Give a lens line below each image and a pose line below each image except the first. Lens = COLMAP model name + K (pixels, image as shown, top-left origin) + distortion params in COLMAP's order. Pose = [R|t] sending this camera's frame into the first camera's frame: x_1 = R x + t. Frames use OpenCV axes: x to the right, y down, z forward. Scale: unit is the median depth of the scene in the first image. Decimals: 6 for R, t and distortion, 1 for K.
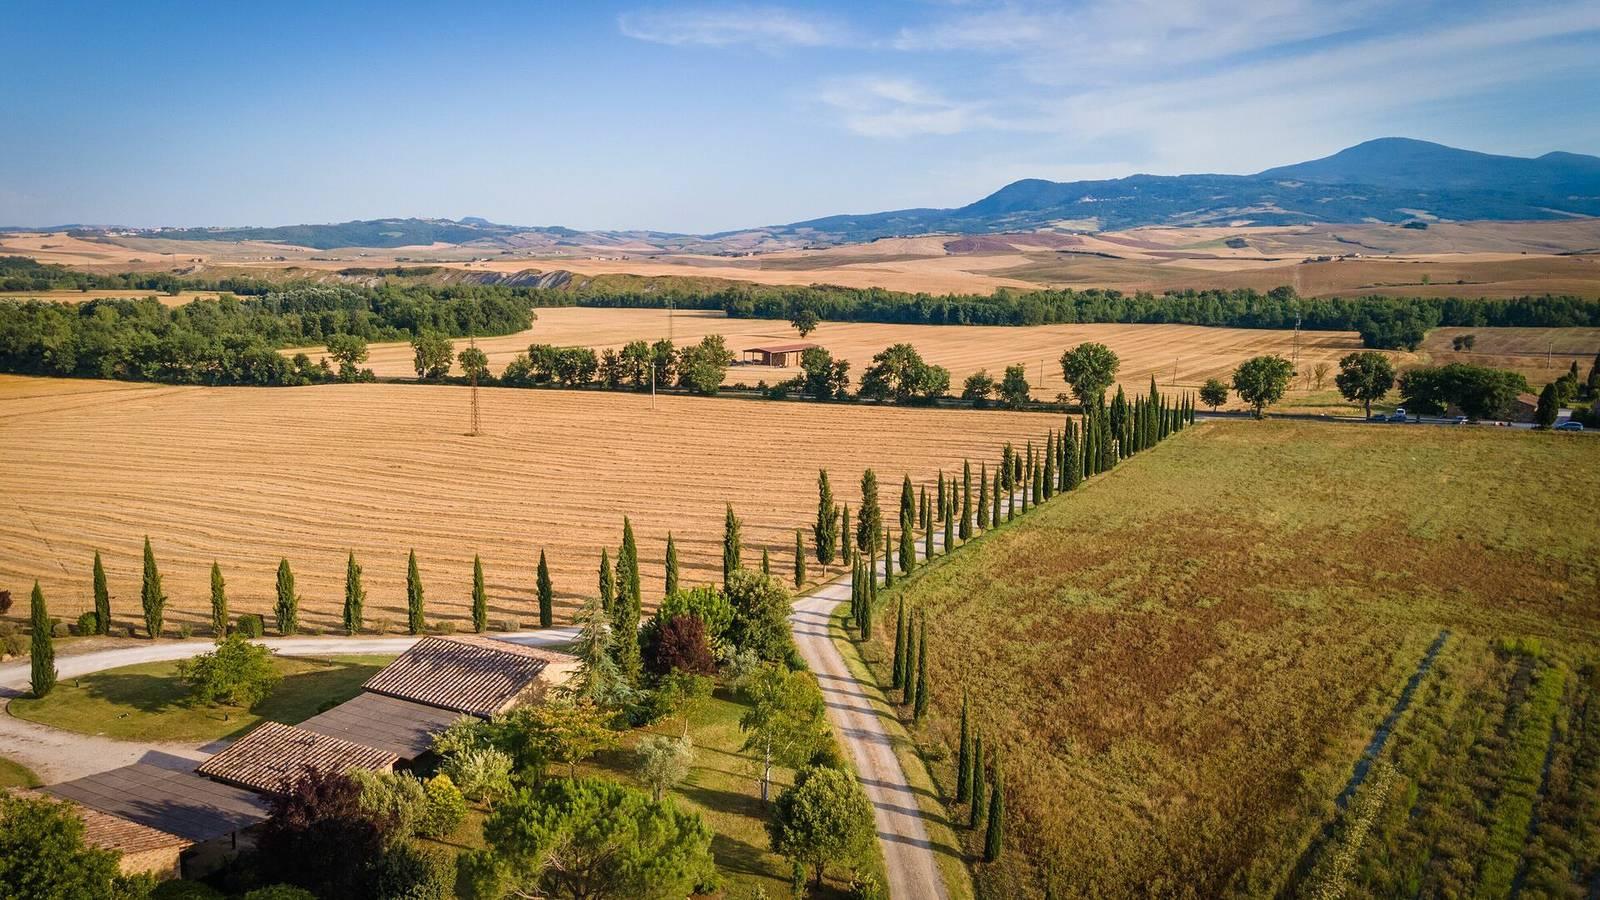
lens RADIAL K [[1241.6, 0, 800.0], [0, 1241.6, 450.0], [0, 0, 1]] dist [-0.011418, 0.129903]
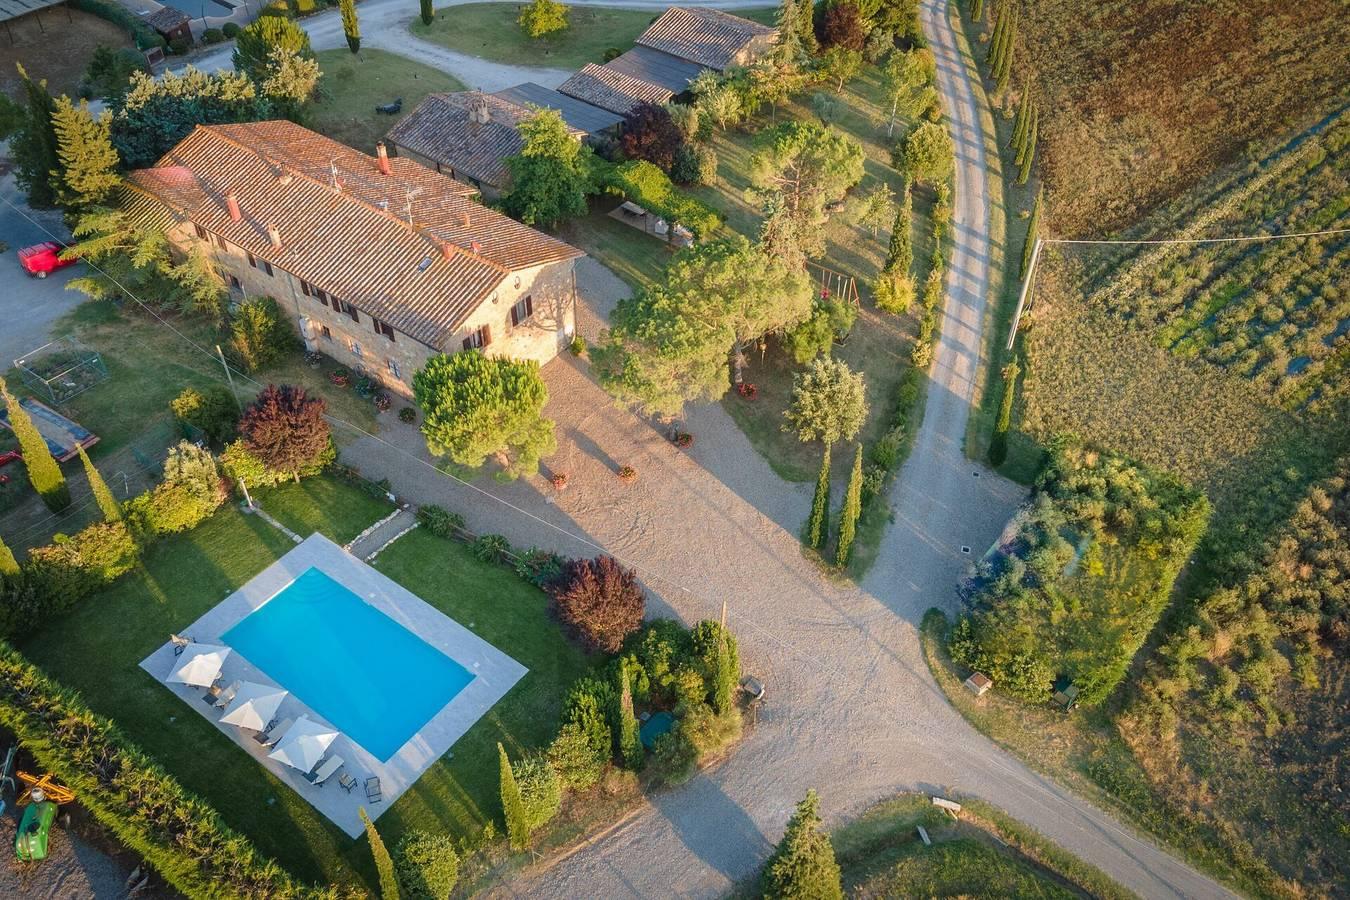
lens RADIAL K [[1170.0, 0, 653.4], [0, 1170.0, 452.9], [0, 0, 1]] dist [0.015946, 0.106738]
pose [[0.977220, 0.128876, -0.168616, -0.011117], [-0.020663, 0.848509, 0.528777, -0.118555], [0.211219, -0.513248, 0.831843, -0.381386]]
